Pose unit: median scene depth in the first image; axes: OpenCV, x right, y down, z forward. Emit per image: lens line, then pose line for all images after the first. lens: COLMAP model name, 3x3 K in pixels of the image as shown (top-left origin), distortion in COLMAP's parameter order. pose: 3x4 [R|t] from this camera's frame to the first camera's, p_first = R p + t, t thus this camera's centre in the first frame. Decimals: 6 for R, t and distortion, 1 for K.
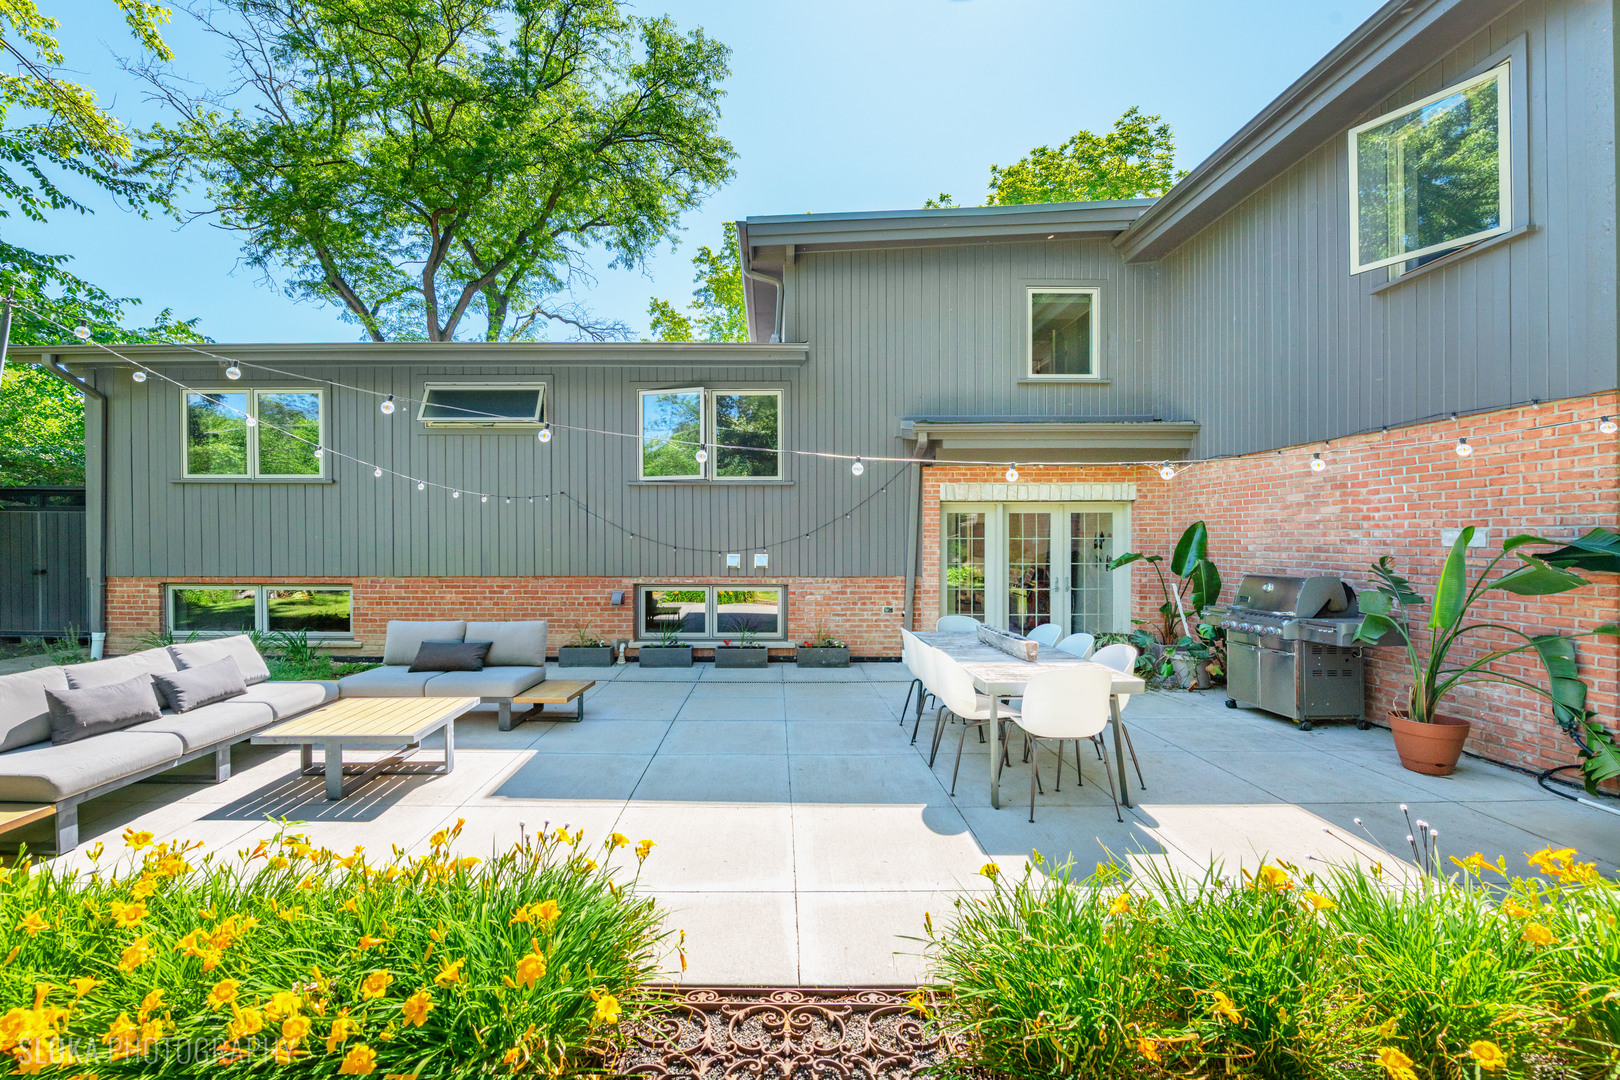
lens RADIAL K [[644.1, 0, 810.0], [0, 644.1, 540.0], [0, 0, 1]] dist [-0.000667, -0.000118]
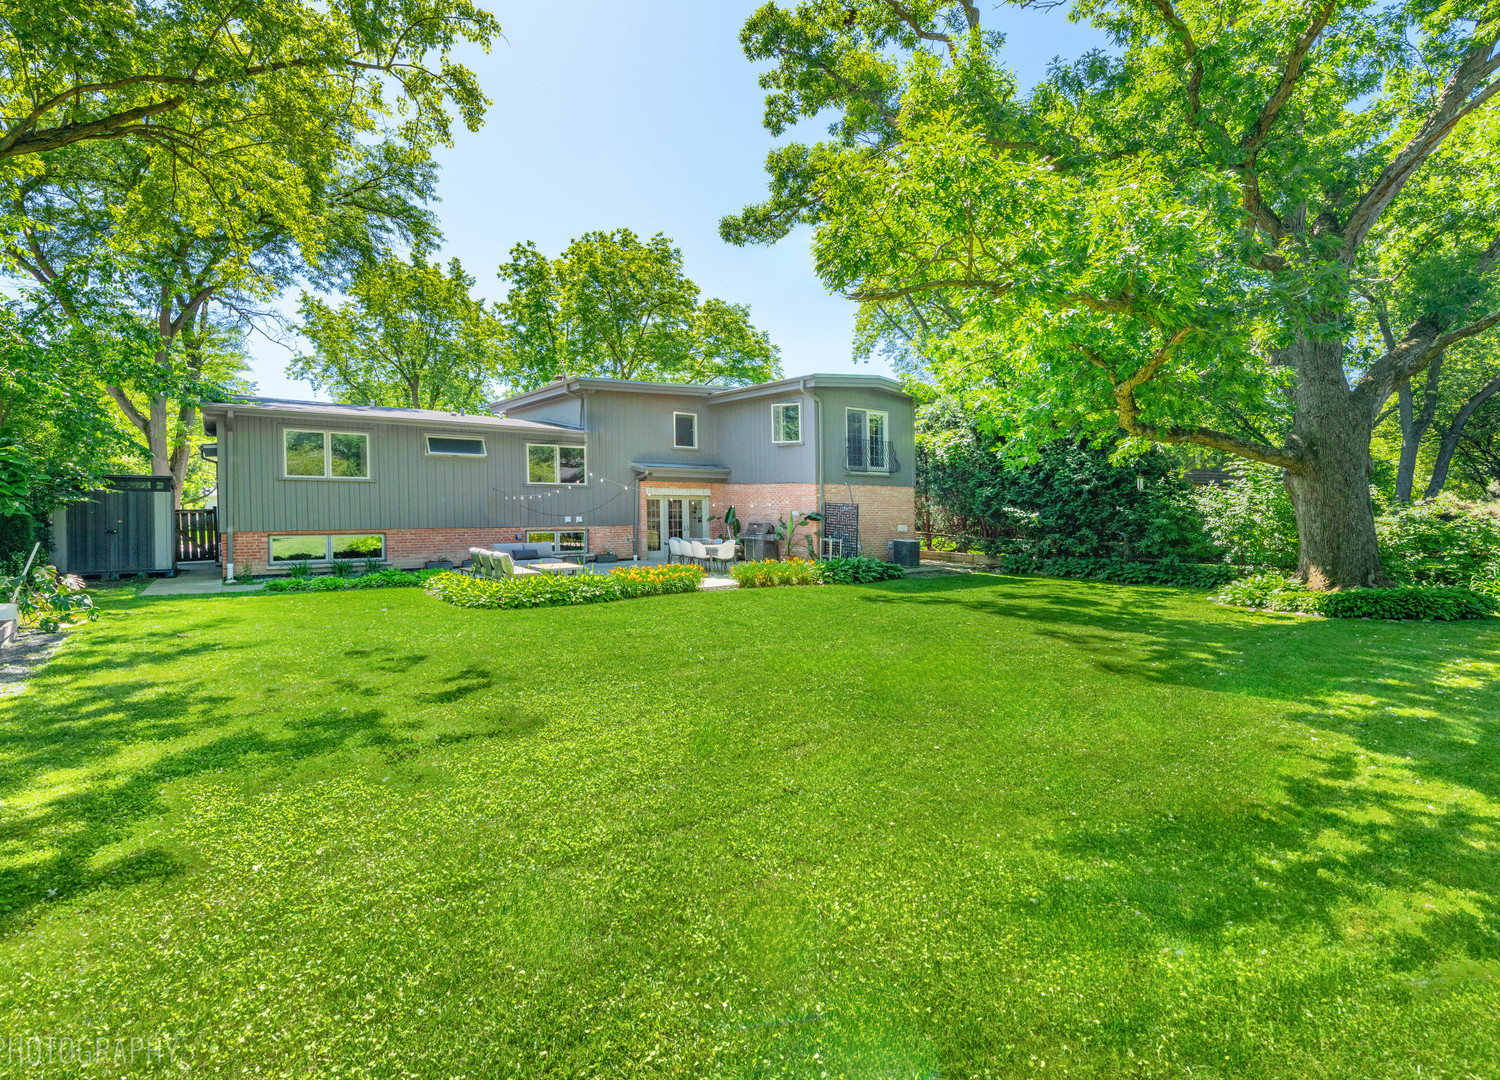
lens RADIAL K [[670.3, 0, 750.0], [0, 670.3, 540.0], [0, 0, 1]] dist [-0.002683, -0.000474]
pose [[0.767355, -0.021475, 0.640862, -1.148573], [-0.016195, 0.998471, 0.052850, -0.031342], [-0.641018, -0.050933, 0.765834, -1.238854]]
